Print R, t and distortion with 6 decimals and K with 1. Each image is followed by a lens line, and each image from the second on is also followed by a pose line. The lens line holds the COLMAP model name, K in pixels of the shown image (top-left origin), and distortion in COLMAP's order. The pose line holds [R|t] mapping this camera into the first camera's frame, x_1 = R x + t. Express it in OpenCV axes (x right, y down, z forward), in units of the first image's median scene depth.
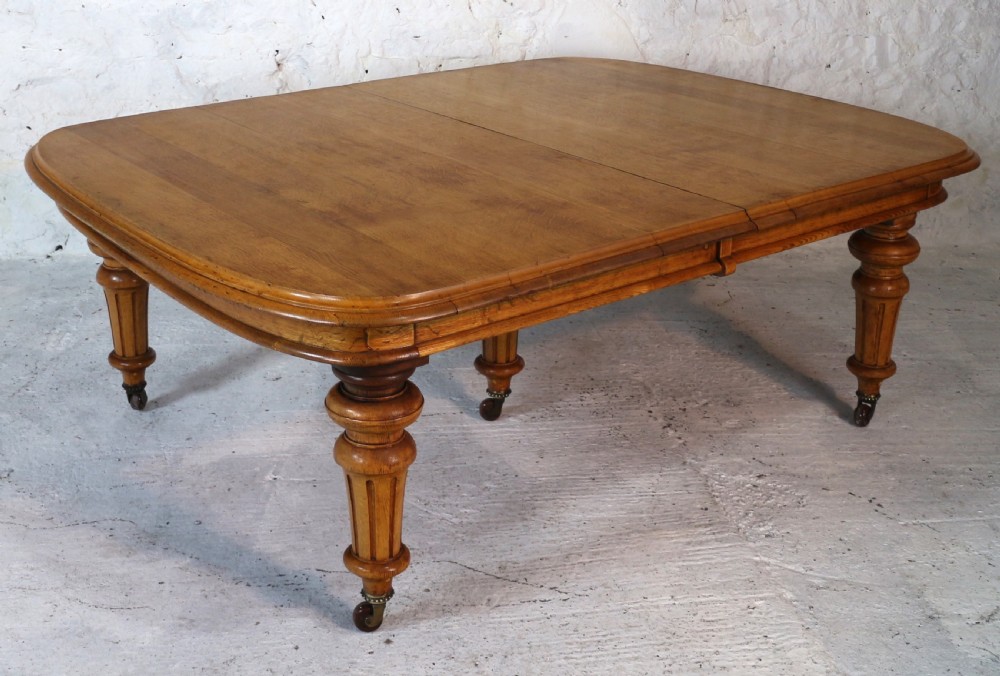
lens RADIAL K [[1300.3, 0, 460.1], [0, 1300.3, 199.7], [0, 0, 1]] dist [-0.174365, 0.145478]
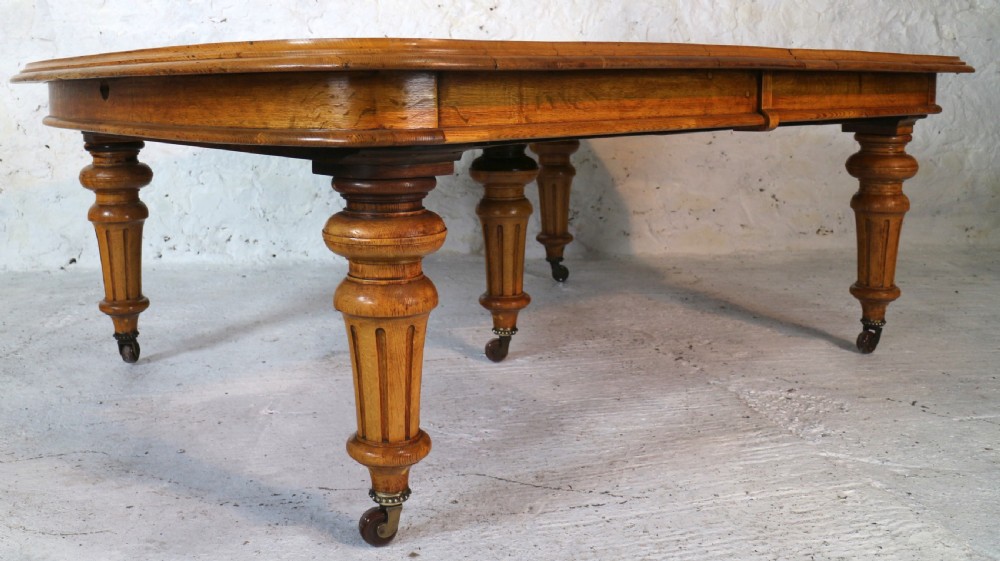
lens RADIAL K [[932.3, 0, 482.1], [0, 932.3, 199.8], [0, 0, 1]] dist [-0.168705, 0.124822]
pose [[0.996863, -0.017267, 0.077243, -0.043453], [0.029385, 0.986904, -0.158610, 0.178947], [-0.073492, 0.160383, 0.984315, 0.333254]]
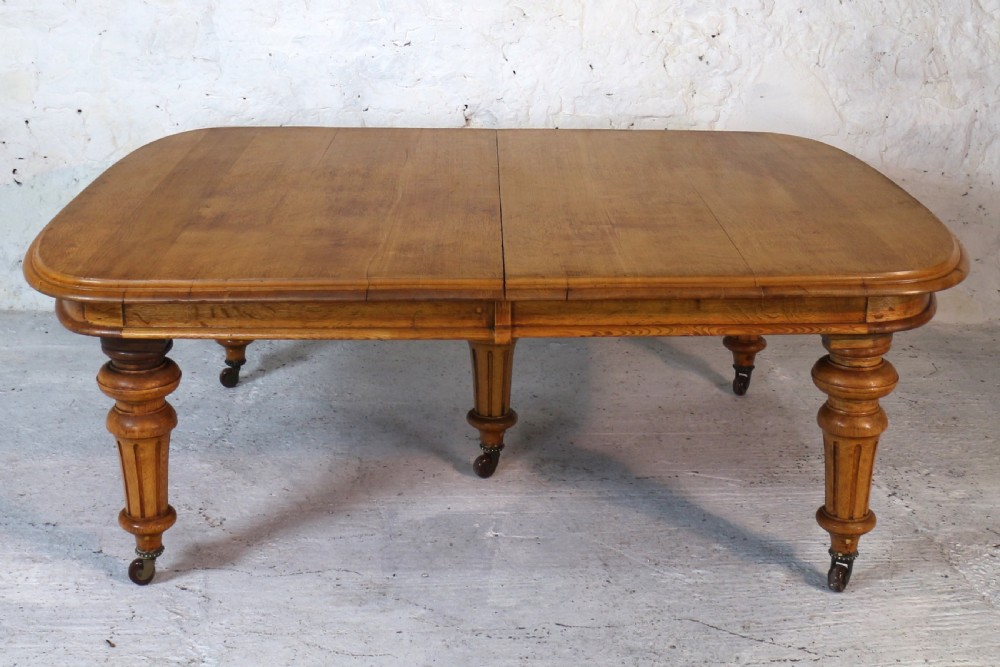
lens RADIAL K [[1420.2, 0, 442.7], [0, 1420.2, 117.8], [0, 0, 1]] dist [-0.177439, 0.149586]
pose [[0.996641, 0.019032, -0.079647, -0.108013], [-0.027954, 0.993265, -0.112443, 0.022718], [0.076970, 0.114292, 0.990461, -0.095068]]
